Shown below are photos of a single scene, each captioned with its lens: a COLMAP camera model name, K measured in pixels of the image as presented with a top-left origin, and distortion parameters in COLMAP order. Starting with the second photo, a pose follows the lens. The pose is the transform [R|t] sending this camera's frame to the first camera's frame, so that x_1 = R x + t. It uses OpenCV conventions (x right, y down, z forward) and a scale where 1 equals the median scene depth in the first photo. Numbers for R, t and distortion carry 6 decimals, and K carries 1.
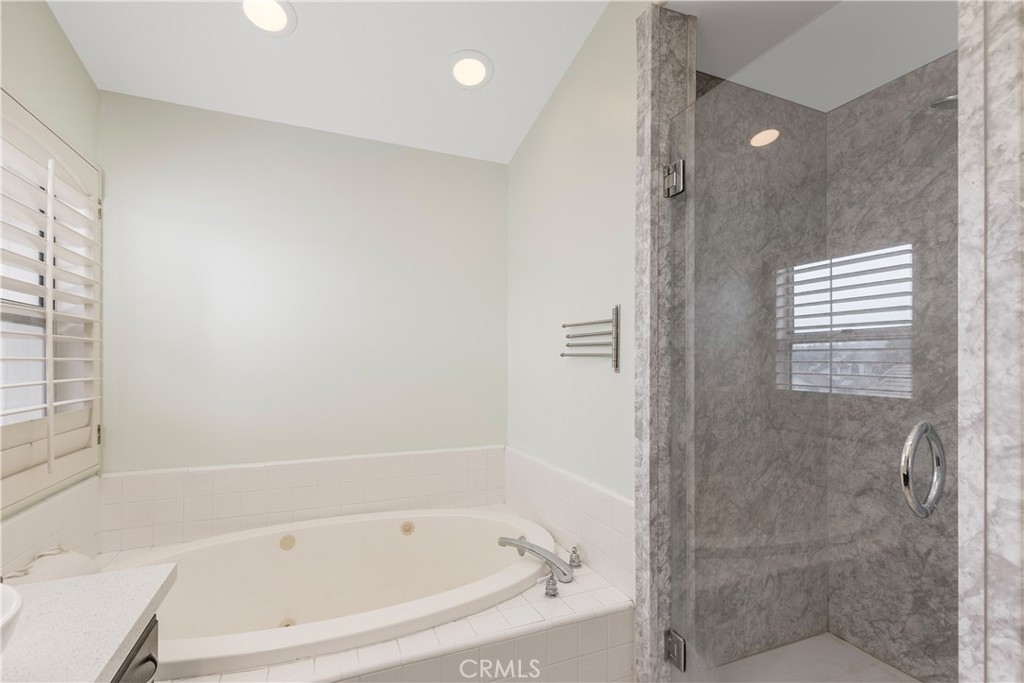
lens RADIAL K [[467.3, 0, 507.9], [0, 467.3, 357.9], [0, 0, 1]] dist [0.001606, -0.000941]
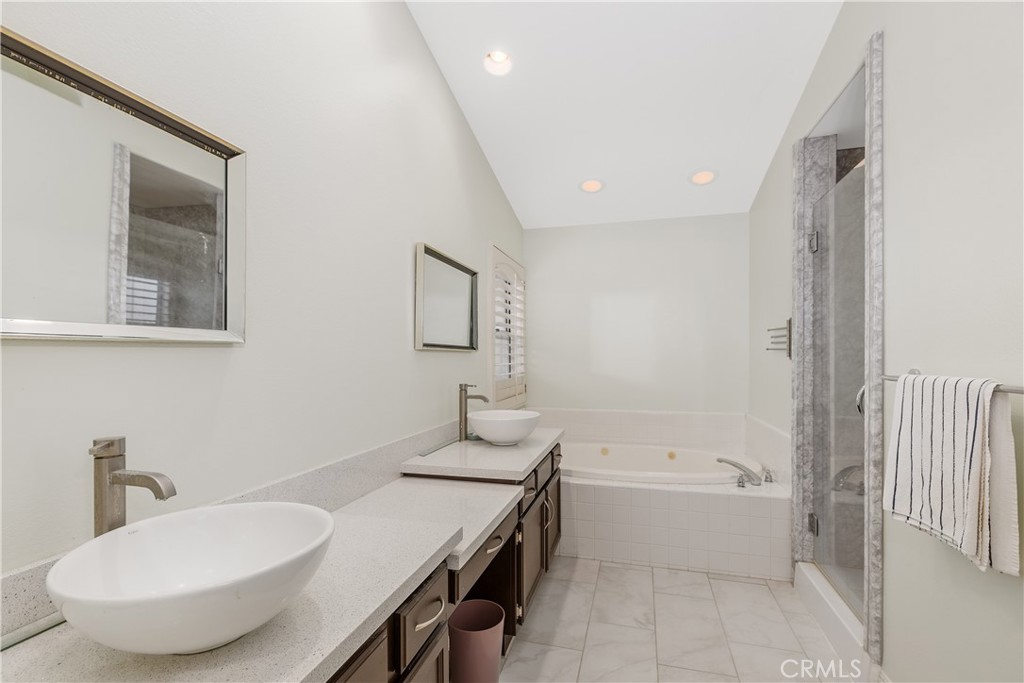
lens RADIAL K [[467.3, 0, 511.6], [0, 467.3, 350.6], [0, 0, 1]] dist [0.001606, -0.000941]
pose [[0.794350, -0.012271, -0.607336, 0.502024], [0.009398, 0.999925, -0.007912, 0.002868], [0.607388, 0.000578, 0.794405, -0.953504]]
